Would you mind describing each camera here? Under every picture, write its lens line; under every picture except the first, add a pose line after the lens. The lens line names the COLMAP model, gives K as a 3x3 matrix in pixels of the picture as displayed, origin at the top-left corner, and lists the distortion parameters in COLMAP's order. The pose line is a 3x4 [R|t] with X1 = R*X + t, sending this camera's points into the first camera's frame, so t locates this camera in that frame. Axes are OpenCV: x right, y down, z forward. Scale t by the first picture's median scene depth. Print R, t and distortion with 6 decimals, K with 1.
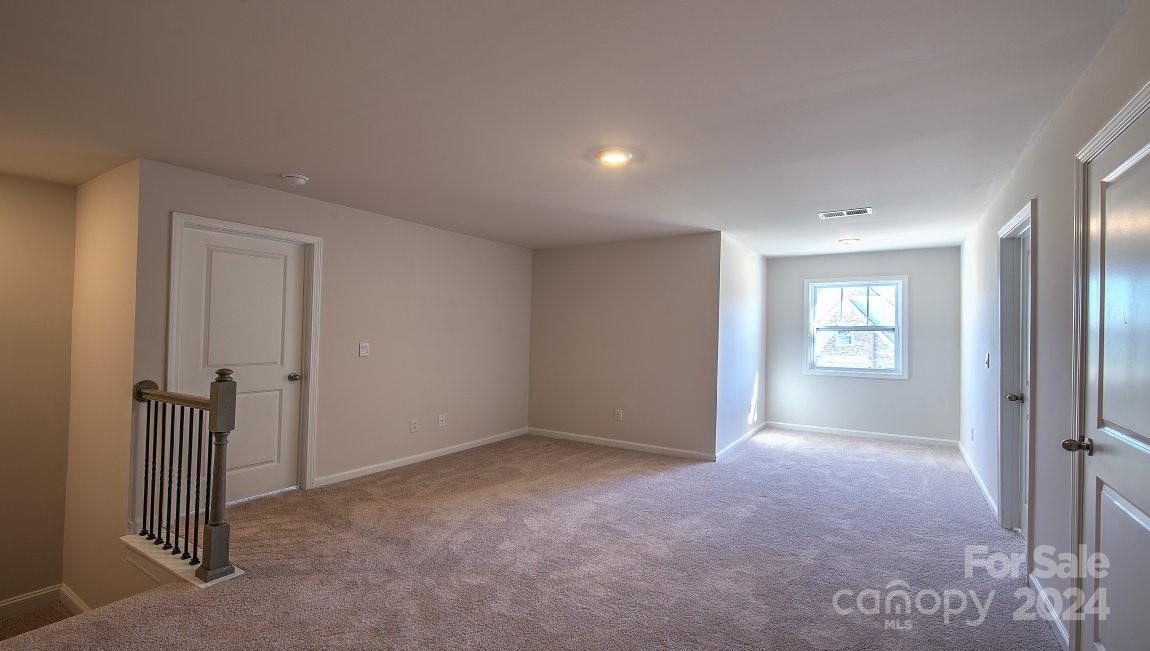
lens RADIAL K [[509.7, 0, 572.8], [0, 509.7, 324.5], [0, 0, 1]] dist [-0.001048, 0.000141]
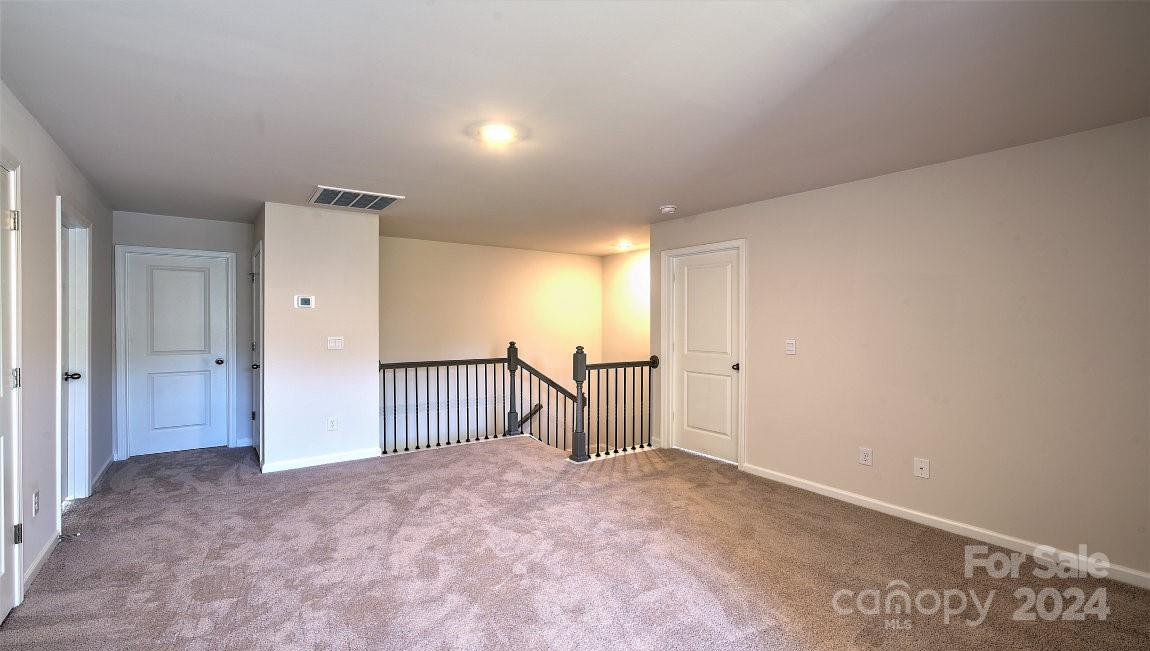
lens RADIAL K [[509.7, 0, 577.9], [0, 509.7, 324.2], [0, 0, 1]] dist [-0.001048, 0.000141]
pose [[-0.361634, -0.013436, -0.932223, 0.604781], [-0.000418, 0.999898, -0.014249, 0.023128], [0.932320, -0.004763, -0.361603, 1.015973]]
